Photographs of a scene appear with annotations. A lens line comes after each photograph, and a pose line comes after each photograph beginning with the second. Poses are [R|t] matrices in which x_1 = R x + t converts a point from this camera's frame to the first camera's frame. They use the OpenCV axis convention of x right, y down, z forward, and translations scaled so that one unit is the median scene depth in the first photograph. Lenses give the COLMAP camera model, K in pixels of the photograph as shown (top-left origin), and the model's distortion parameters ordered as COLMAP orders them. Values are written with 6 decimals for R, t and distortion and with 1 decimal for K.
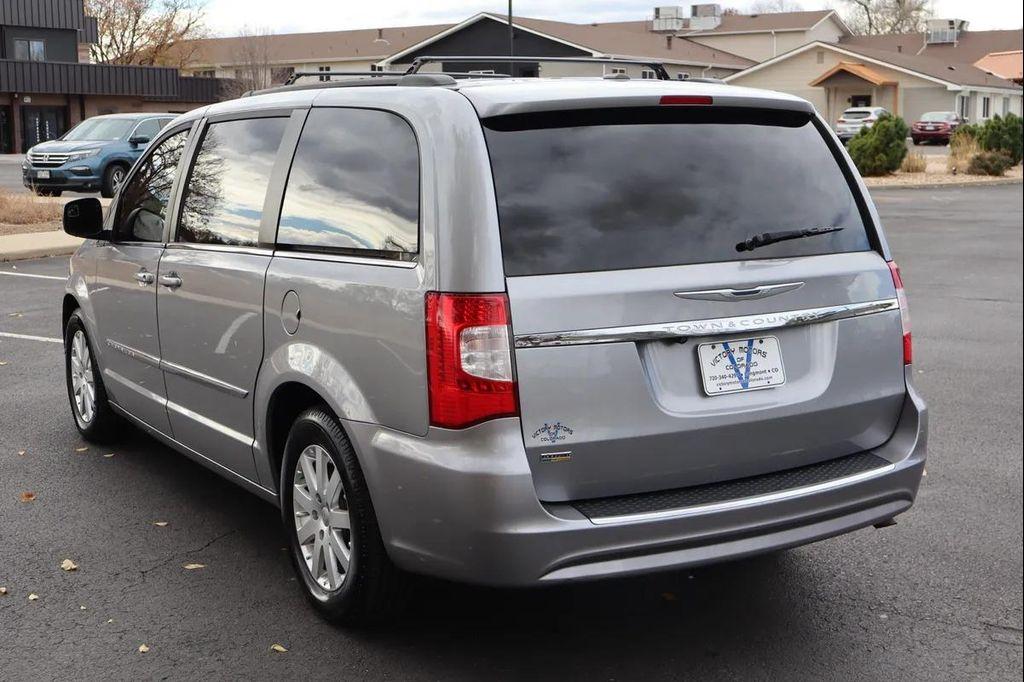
lens RADIAL K [[1318.9, 0, 512.0], [0, 1318.9, 341.0], [0, 0, 1]] dist [0.009511, -0.023756]
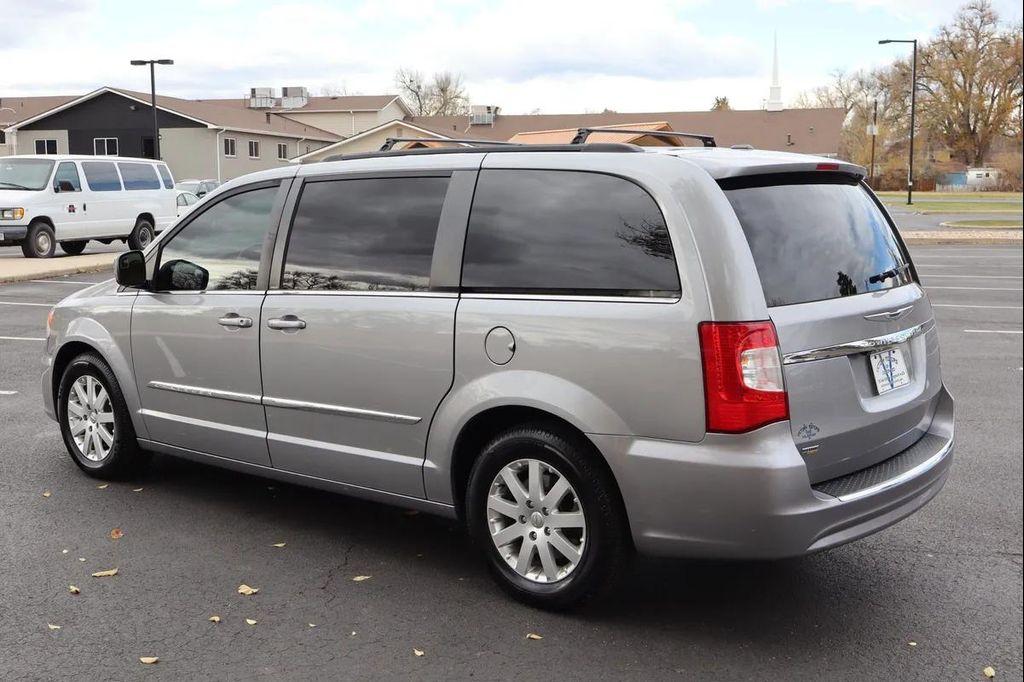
lens RADIAL K [[1089.7, 0, 512.0], [0, 1089.7, 341.0], [0, 0, 1]] dist [0.000842, 0.020324]
pose [[0.944468, -0.040251, 0.326128, -0.516361], [0.047347, 0.998783, -0.013845, -0.013276], [-0.325173, 0.028517, 0.945224, 0.104172]]
